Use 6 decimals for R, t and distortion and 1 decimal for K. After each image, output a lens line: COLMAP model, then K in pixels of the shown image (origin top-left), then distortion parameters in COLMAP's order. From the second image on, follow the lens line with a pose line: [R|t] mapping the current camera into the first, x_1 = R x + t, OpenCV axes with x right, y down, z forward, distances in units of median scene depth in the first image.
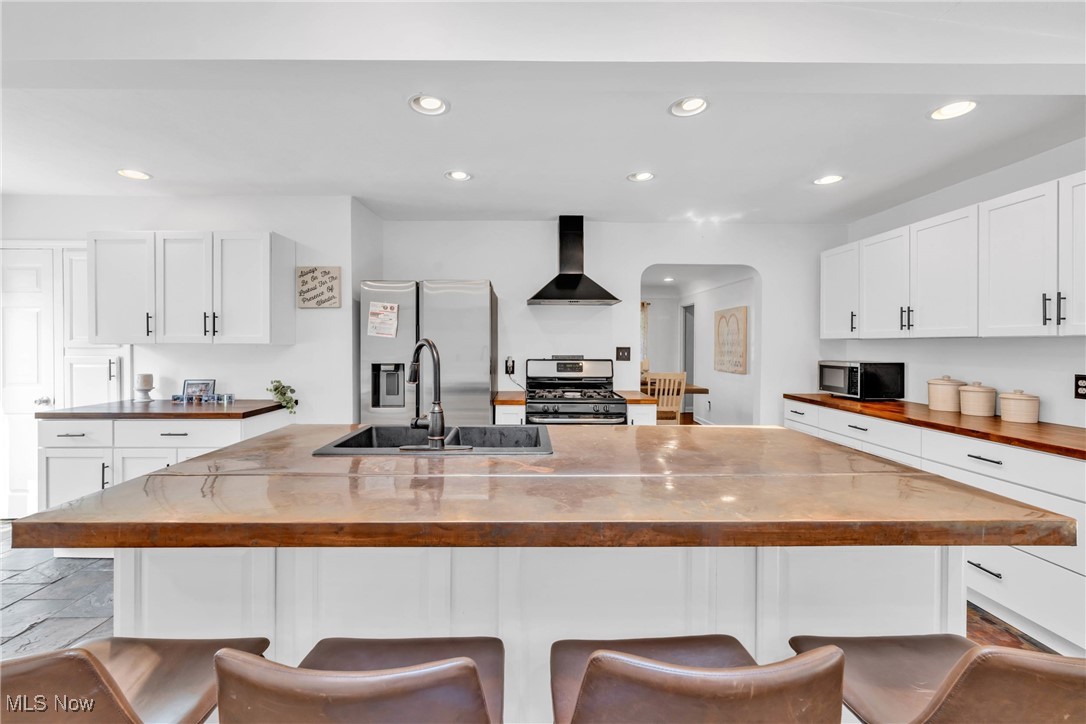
lens RADIAL K [[440.9, 0, 531.1], [0, 440.9, 344.7], [0, 0, 1]] dist [0.000822, 0.000001]
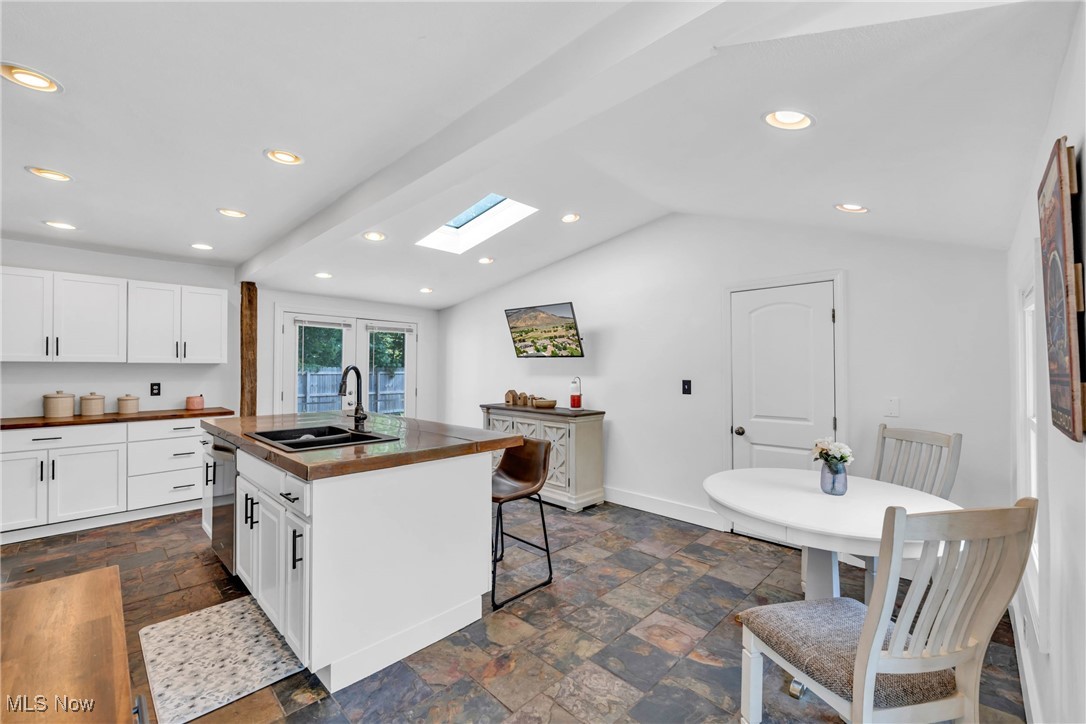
lens RADIAL K [[443.6, 0, 543.0], [0, 443.6, 362.0], [0, 0, 1]] dist [-0.000081, -0.000039]
pose [[-0.714824, 0.010808, 0.699221, -0.936650], [0.001045, 0.999896, -0.014388, 0.004513], [-0.699304, -0.009554, -0.714761, 0.841098]]
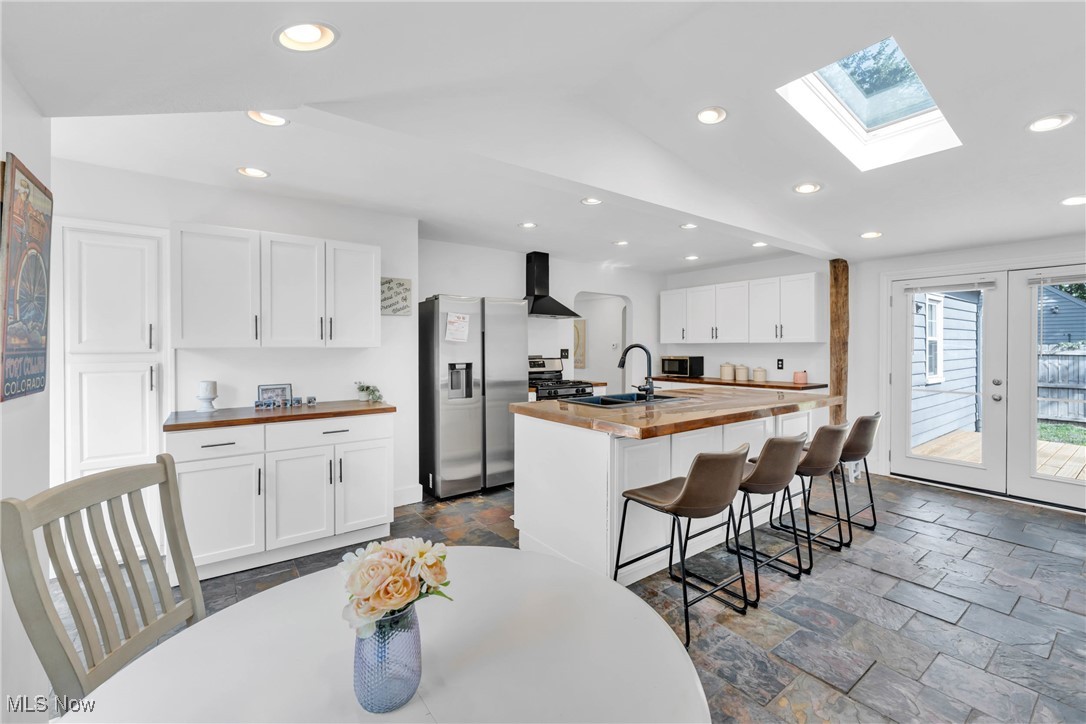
lens RADIAL K [[460.0, 0, 544.1], [0, 460.0, 348.7], [0, 0, 1]] dist [-0.000414, -0.000038]
pose [[0.805331, -0.005225, 0.592802, -0.869370], [0.004691, 0.999986, 0.002441, 0.000649], [-0.592806, 0.000815, 0.805345, -0.169465]]
